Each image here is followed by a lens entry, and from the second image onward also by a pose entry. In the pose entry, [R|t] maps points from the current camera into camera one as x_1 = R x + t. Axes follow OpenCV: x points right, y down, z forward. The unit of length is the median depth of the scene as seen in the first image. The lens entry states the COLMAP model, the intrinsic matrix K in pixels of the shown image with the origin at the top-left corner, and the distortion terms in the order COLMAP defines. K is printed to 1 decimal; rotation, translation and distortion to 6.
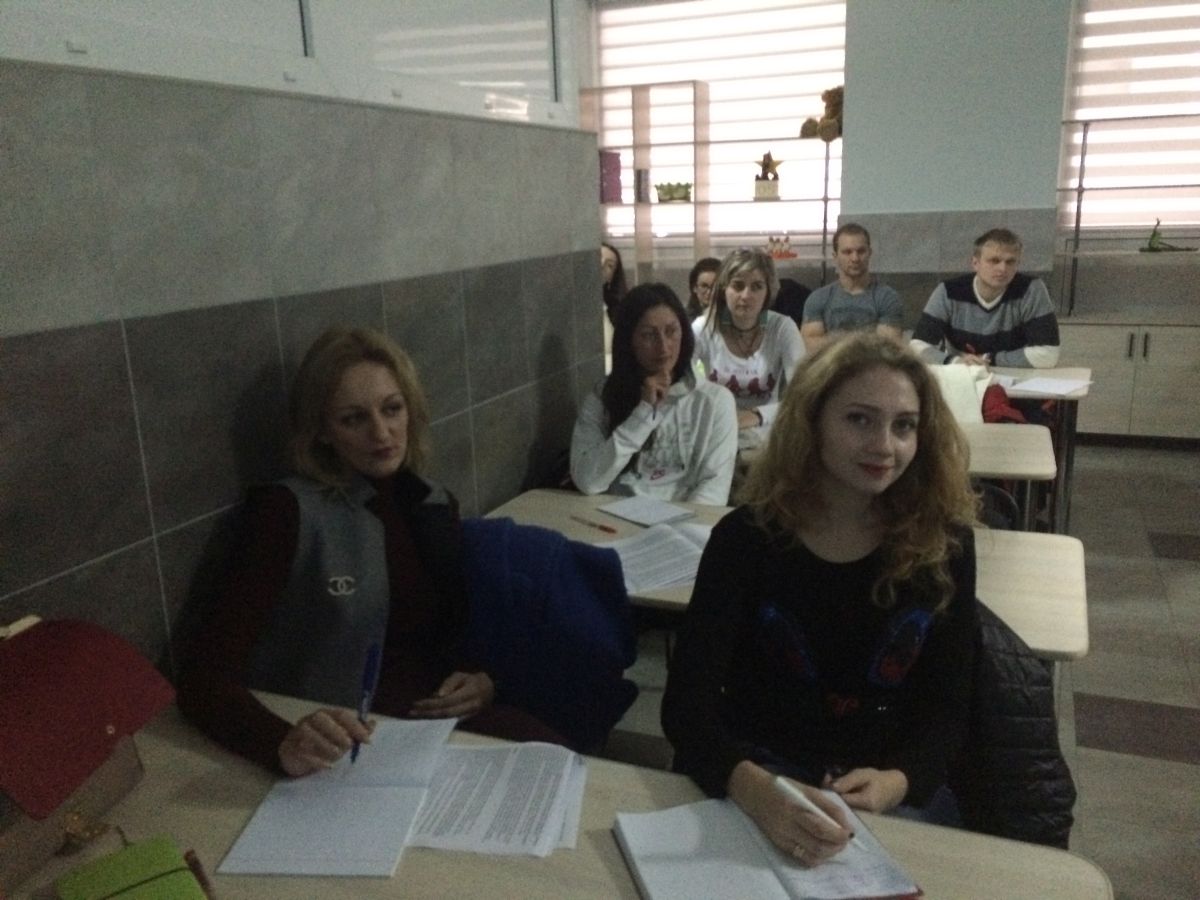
lens RADIAL K [[1015.6, 0, 600.0], [0, 1015.6, 450.0], [0, 0, 1]] dist [0.015398, 0.004422]
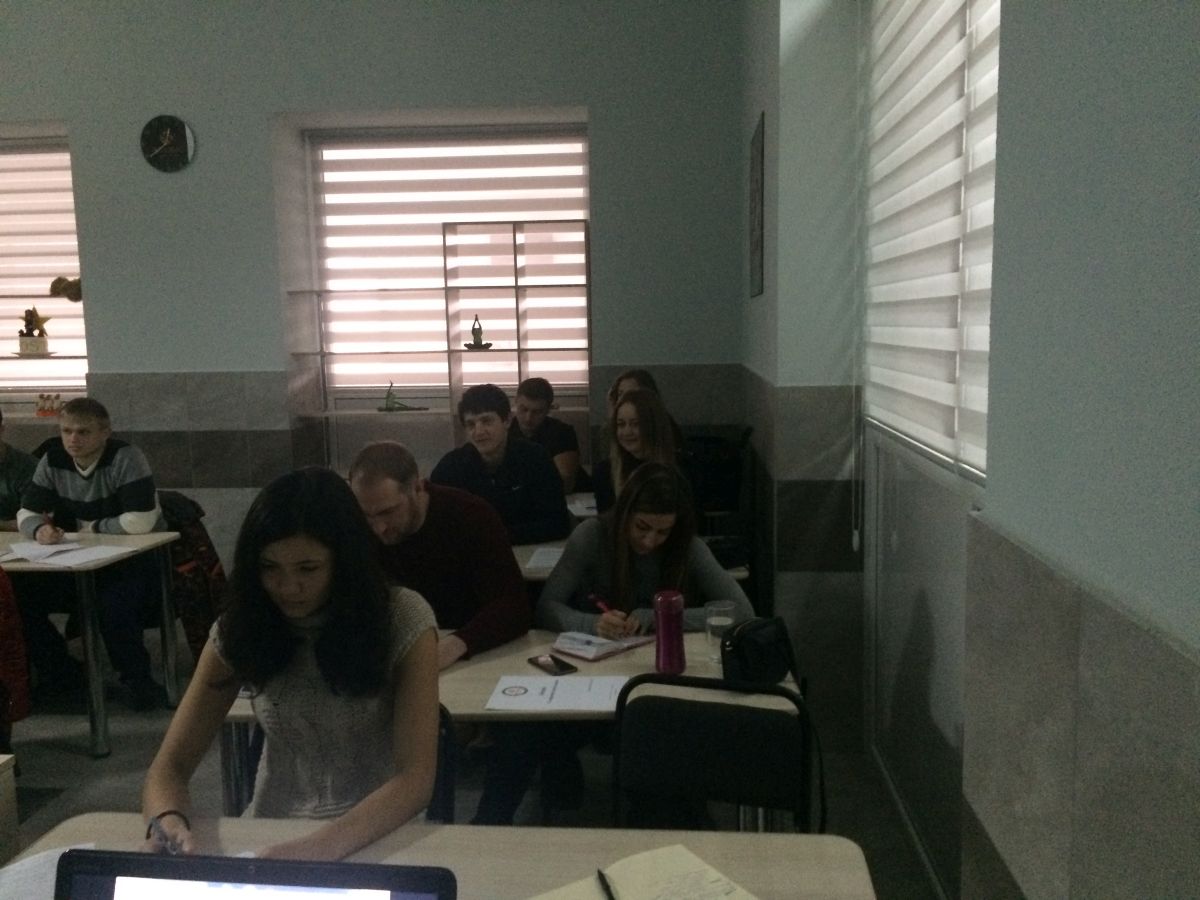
lens RADIAL K [[1015.6, 0, 600.0], [0, 1015.6, 450.0], [0, 0, 1]] dist [0.015398, 0.004422]
pose [[0.940755, -0.021800, 0.338384, 0.387868], [0.067502, 0.989998, -0.123884, -0.007111], [-0.332299, 0.139386, 0.932818, -0.058812]]
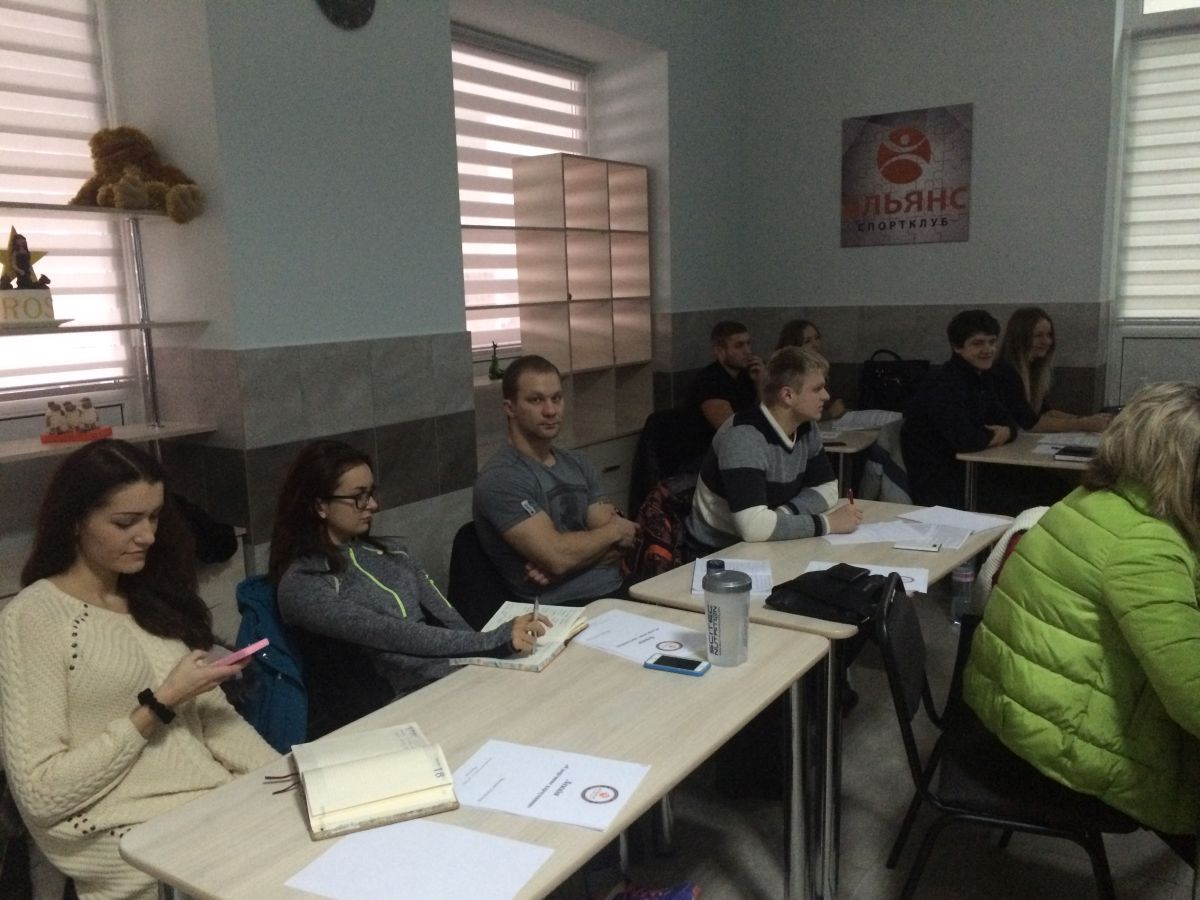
lens RADIAL K [[1015.6, 0, 600.0], [0, 1015.6, 450.0], [0, 0, 1]] dist [0.015398, 0.004422]
pose [[0.181341, -0.134997, 0.974110, -0.310254], [0.258139, 0.962334, 0.085310, -0.187758], [-0.948936, 0.235985, 0.209358, 0.759319]]
